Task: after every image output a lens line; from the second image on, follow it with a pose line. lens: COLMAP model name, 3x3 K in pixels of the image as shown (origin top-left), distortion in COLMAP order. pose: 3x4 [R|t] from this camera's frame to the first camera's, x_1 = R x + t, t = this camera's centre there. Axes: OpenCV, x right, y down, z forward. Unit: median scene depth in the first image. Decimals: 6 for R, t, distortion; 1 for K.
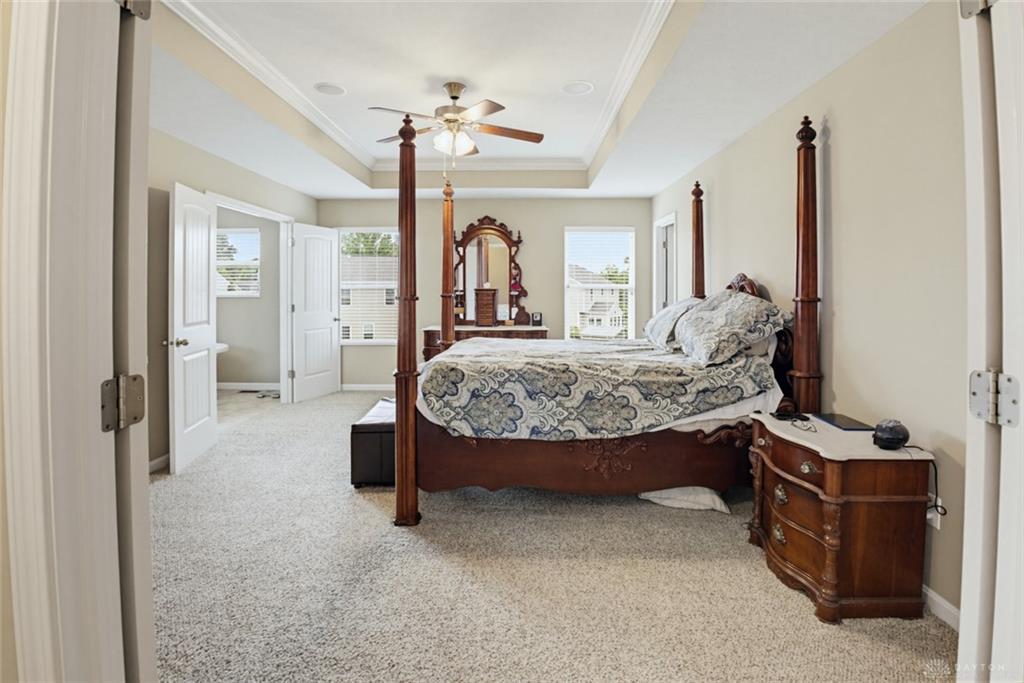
lens RADIAL K [[475.8, 0, 512.2], [0, 475.8, 287.9], [0, 0, 1]] dist [-0.042366, 0.000186]
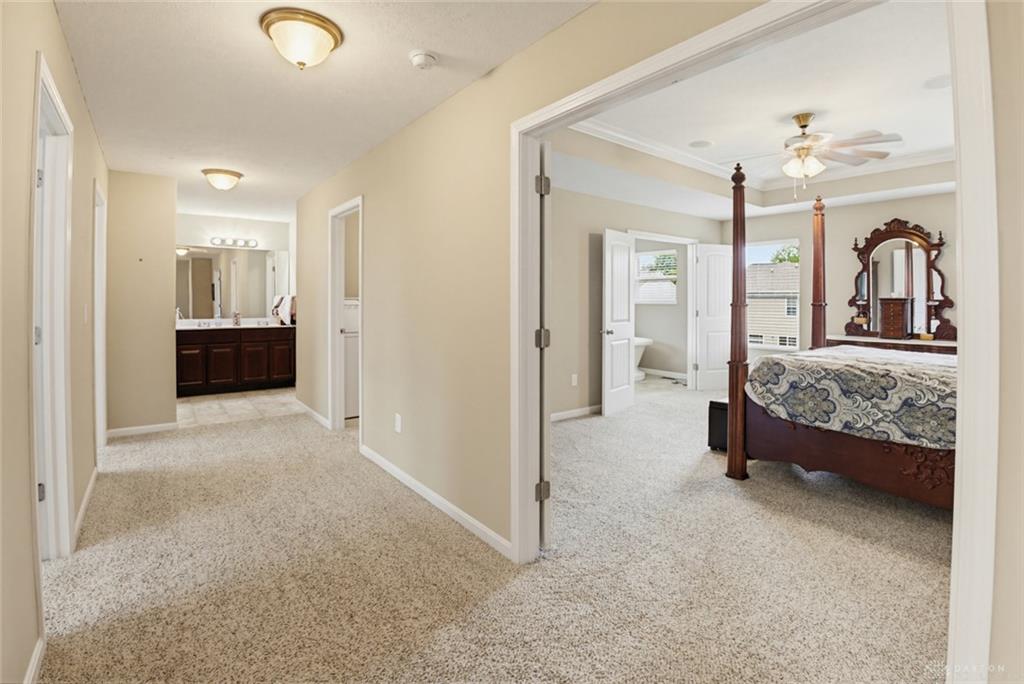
lens RADIAL K [[491.4, 0, 512.6], [0, 491.4, 293.9], [0, 0, 1]] dist [-0.043040, 0.001558]
pose [[0.619771, -0.002931, -0.784777, 0.432469], [-0.002131, 0.999983, -0.005418, 0.000299], [0.784780, 0.005030, 0.619754, -0.307298]]
